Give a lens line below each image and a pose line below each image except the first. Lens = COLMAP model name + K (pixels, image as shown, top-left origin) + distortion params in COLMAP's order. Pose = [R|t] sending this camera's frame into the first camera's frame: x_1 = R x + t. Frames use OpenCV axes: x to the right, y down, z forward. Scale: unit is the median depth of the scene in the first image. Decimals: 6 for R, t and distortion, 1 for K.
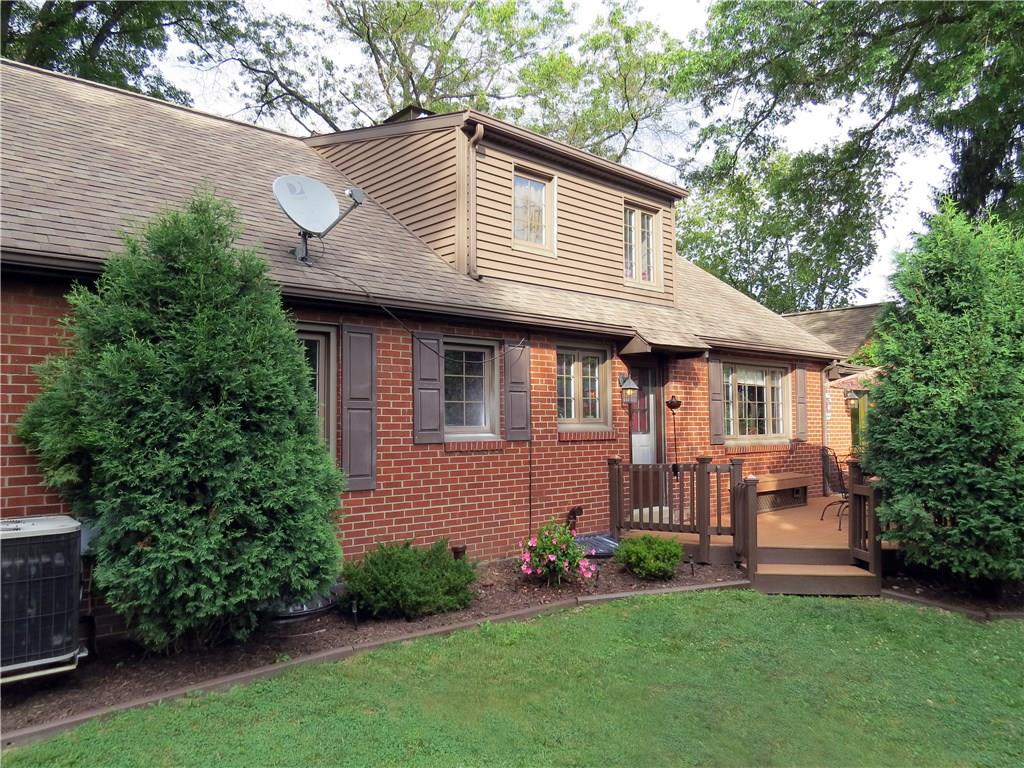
lens RADIAL K [[733.2, 0, 512.0], [0, 733.2, 385.9], [0, 0, 1]] dist [-0.022989, 0.010838]
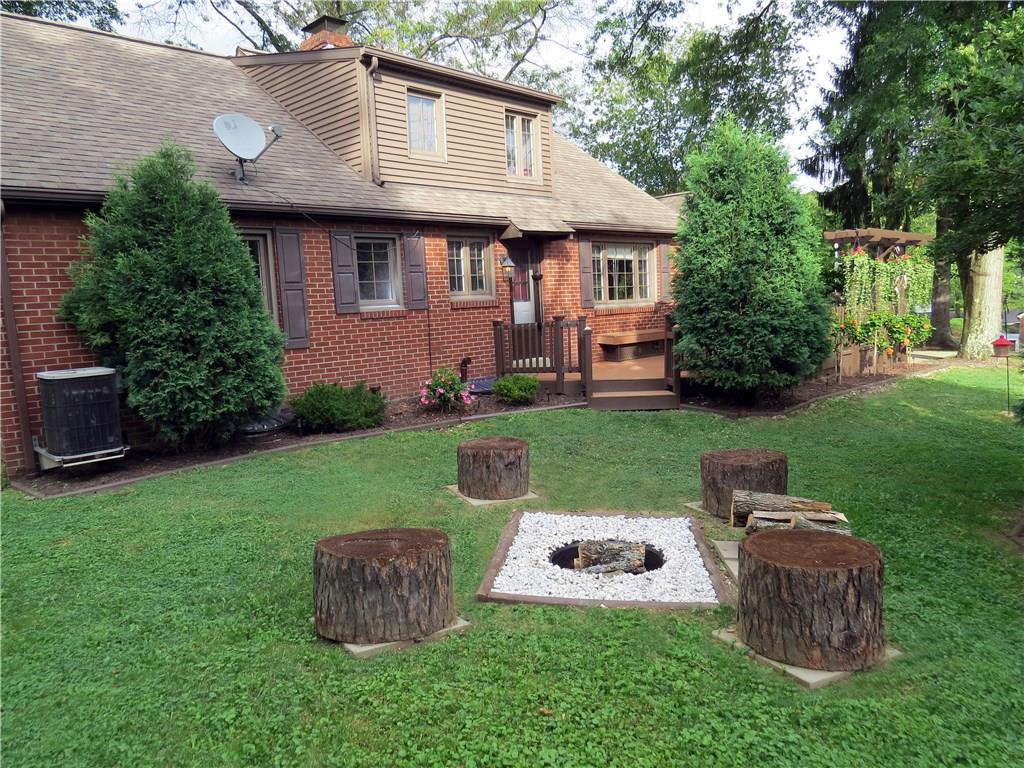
lens RADIAL K [[733.2, 0, 512.6], [0, 733.2, 384.8], [0, 0, 1]] dist [-0.022989, 0.010838]
pose [[0.997250, -0.047393, 0.056983, 0.108693], [0.037507, 0.985830, 0.163500, -0.001553], [-0.063924, -0.160913, 0.984896, -0.383845]]
